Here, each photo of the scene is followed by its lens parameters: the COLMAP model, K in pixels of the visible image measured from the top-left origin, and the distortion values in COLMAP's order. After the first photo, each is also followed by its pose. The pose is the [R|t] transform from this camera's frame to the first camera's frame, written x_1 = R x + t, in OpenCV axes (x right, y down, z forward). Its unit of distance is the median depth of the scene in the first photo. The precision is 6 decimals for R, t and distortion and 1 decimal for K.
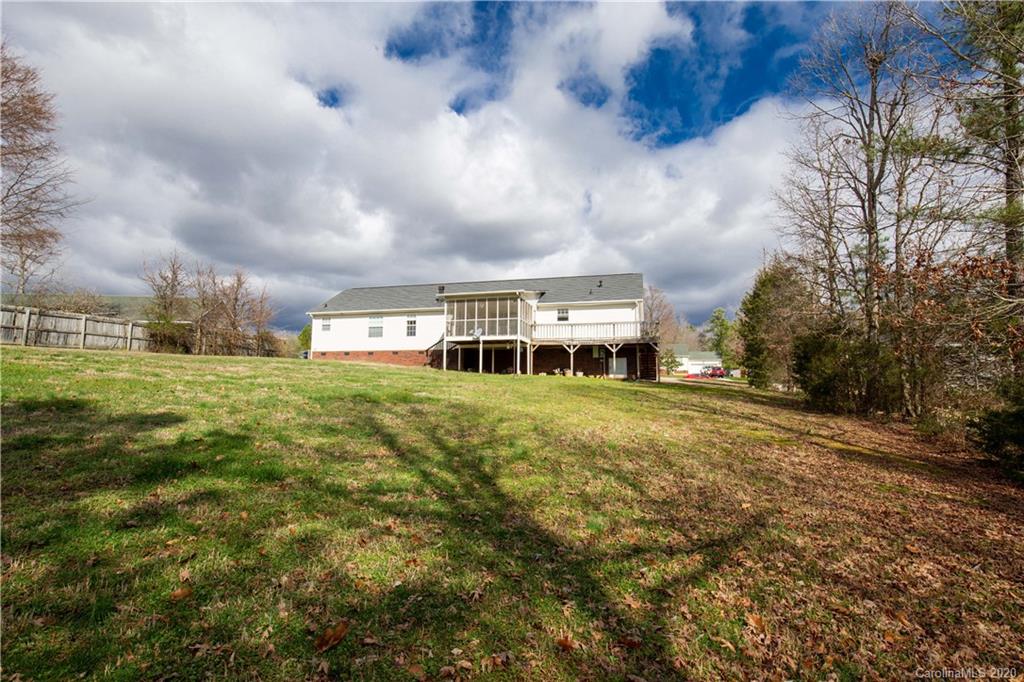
lens RADIAL K [[488.1, 0, 512.2], [0, 488.1, 339.7], [0, 0, 1]] dist [-0.030737, -0.000700]
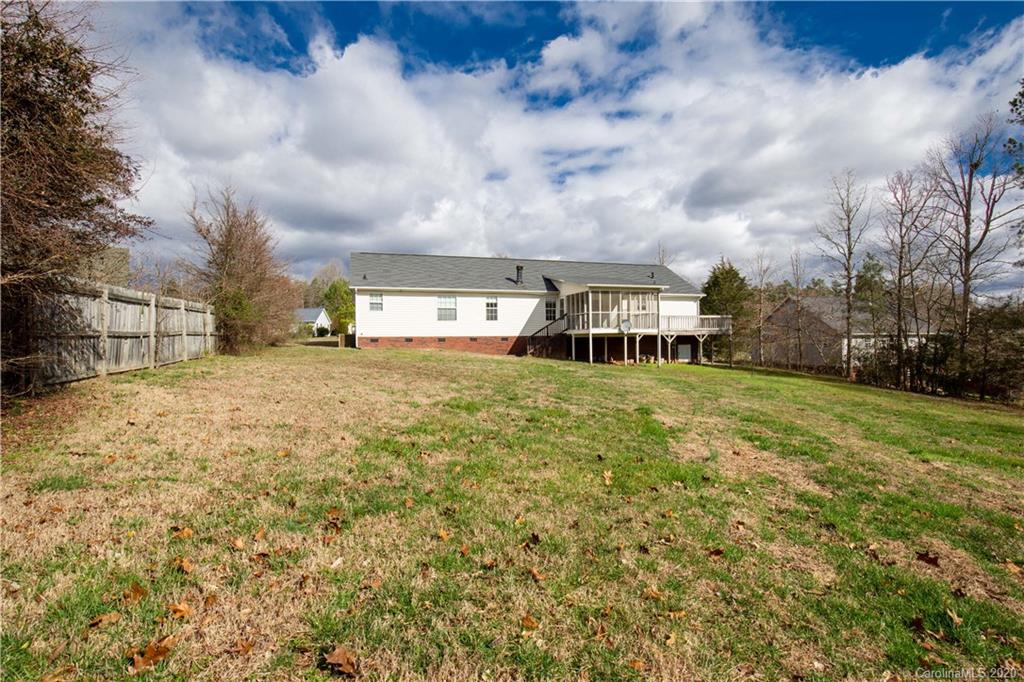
lens RADIAL K [[488.1, 0, 512.2], [0, 488.1, 339.1], [0, 0, 1]] dist [-0.030737, -0.000700]
pose [[0.824351, -0.011834, 0.565956, -0.673750], [-0.036354, 0.996611, 0.073792, -0.040075], [-0.564911, -0.081405, 0.821127, 0.248827]]
